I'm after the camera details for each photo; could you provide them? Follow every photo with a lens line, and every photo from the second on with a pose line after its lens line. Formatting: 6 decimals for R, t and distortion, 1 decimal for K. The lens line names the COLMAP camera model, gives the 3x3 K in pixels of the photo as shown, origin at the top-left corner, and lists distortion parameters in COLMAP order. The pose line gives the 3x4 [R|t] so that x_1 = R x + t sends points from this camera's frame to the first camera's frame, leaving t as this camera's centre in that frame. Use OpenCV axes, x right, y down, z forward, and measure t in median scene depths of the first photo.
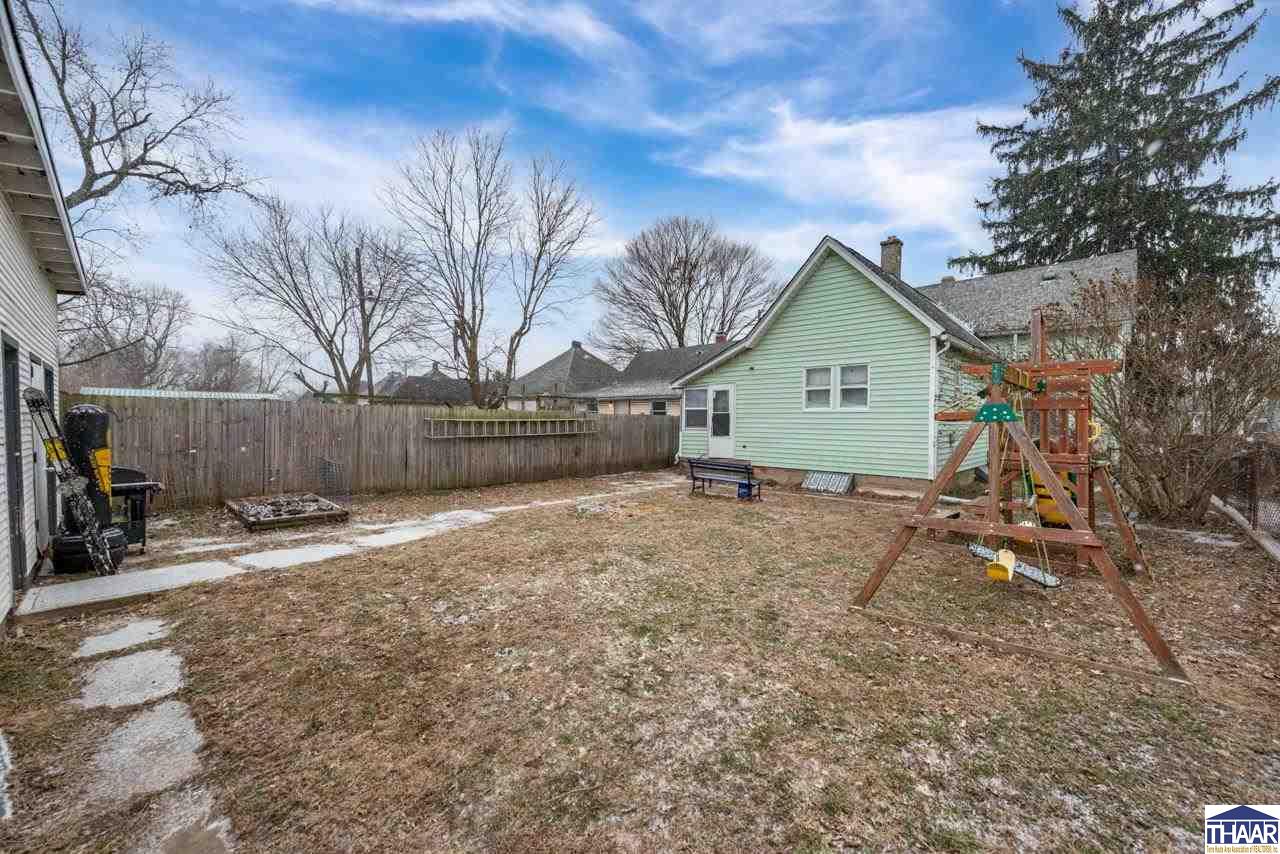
lens RADIAL K [[504.5, 0, 645.6], [0, 504.5, 429.1], [0, 0, 1]] dist [-0.001835, 0.000001]
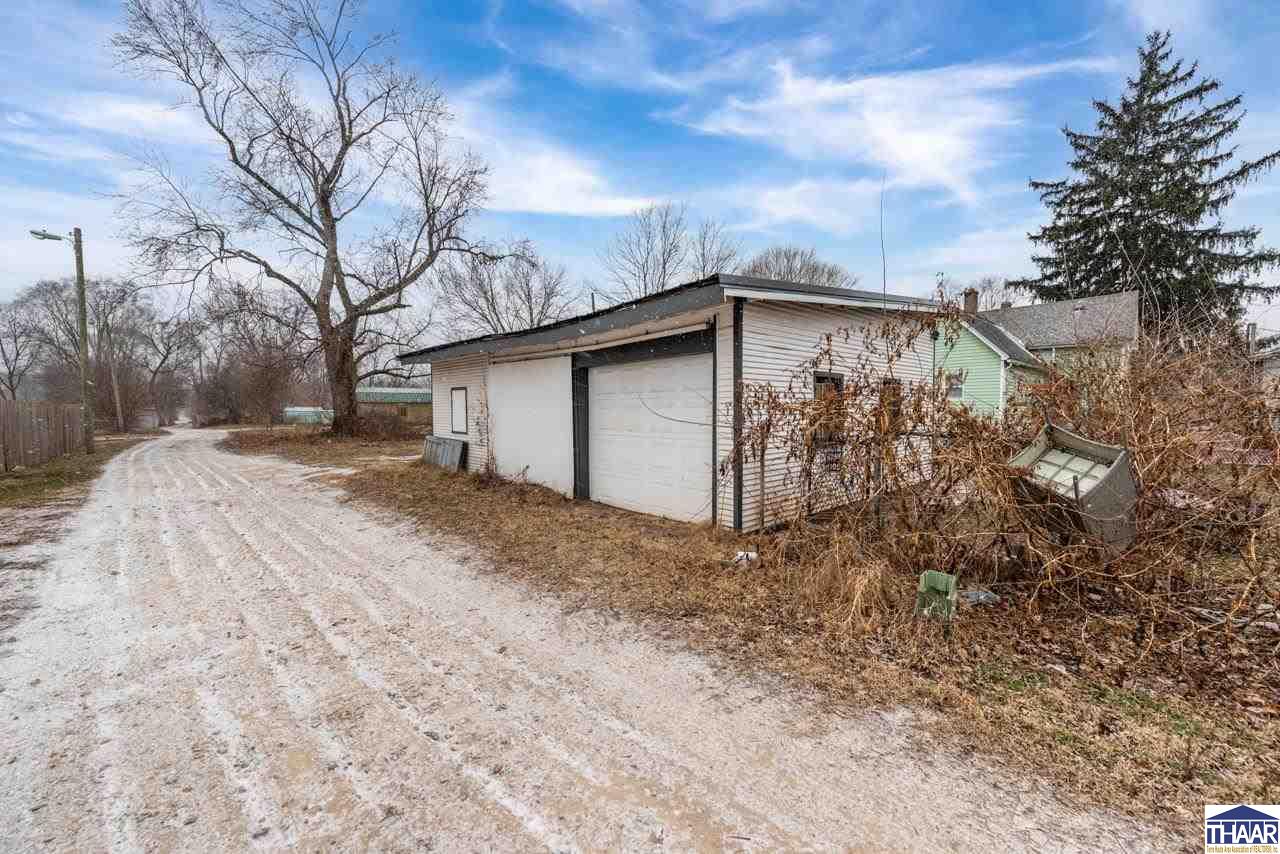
lens RADIAL K [[513.6, 0, 639.7], [0, 513.6, 433.7], [0, 0, 1]] dist [-0.000439, -0.000189]
pose [[0.998009, -0.008784, -0.062456, -0.437825], [0.010710, 0.999475, 0.030572, 0.008490], [0.062155, -0.031180, 0.997579, -0.659301]]
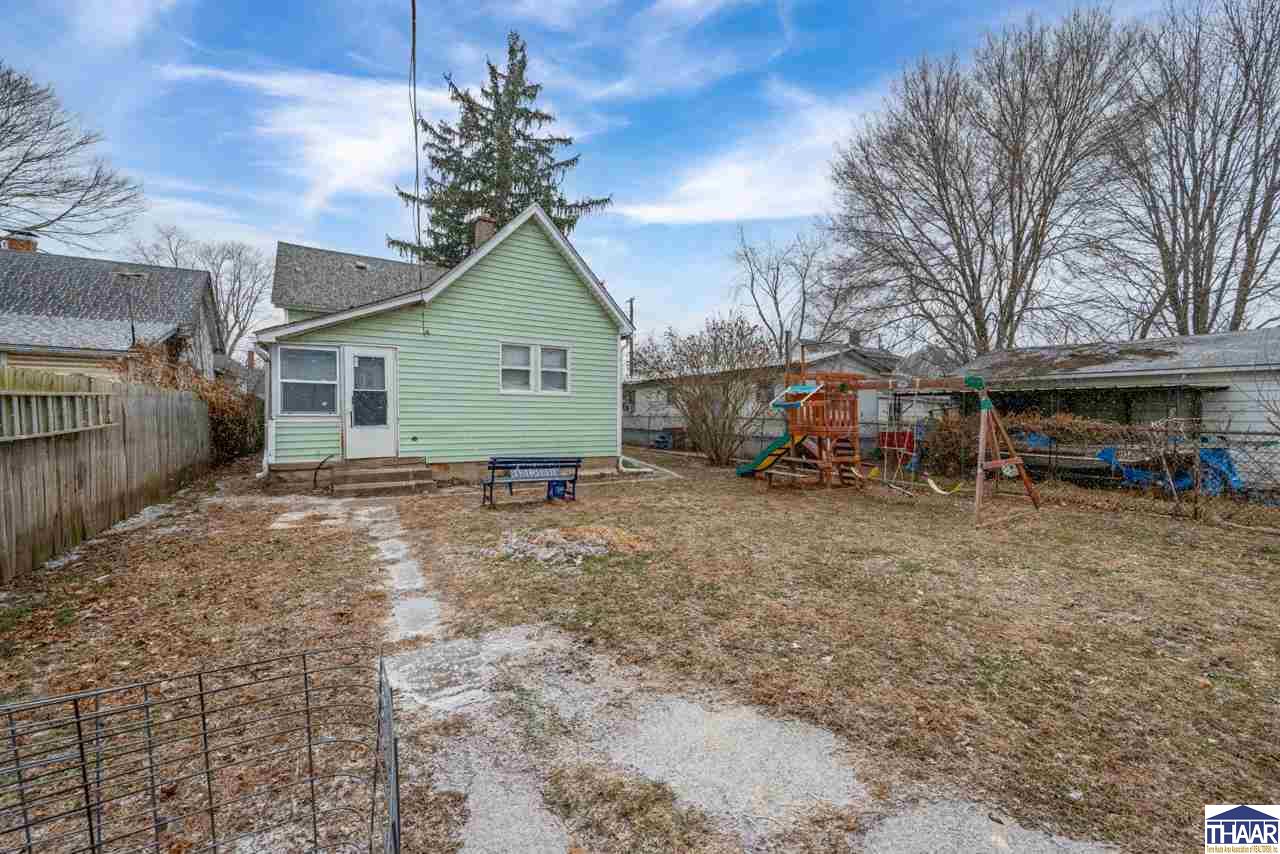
lens RADIAL K [[504.5, 0, 645.6], [0, 504.5, 429.1], [0, 0, 1]] dist [-0.001835, 0.000001]
pose [[0.255205, -0.038675, 0.966113, -0.375132], [0.005180, 0.999240, 0.038633, -0.004724], [-0.966873, -0.004855, 0.255212, 0.441829]]
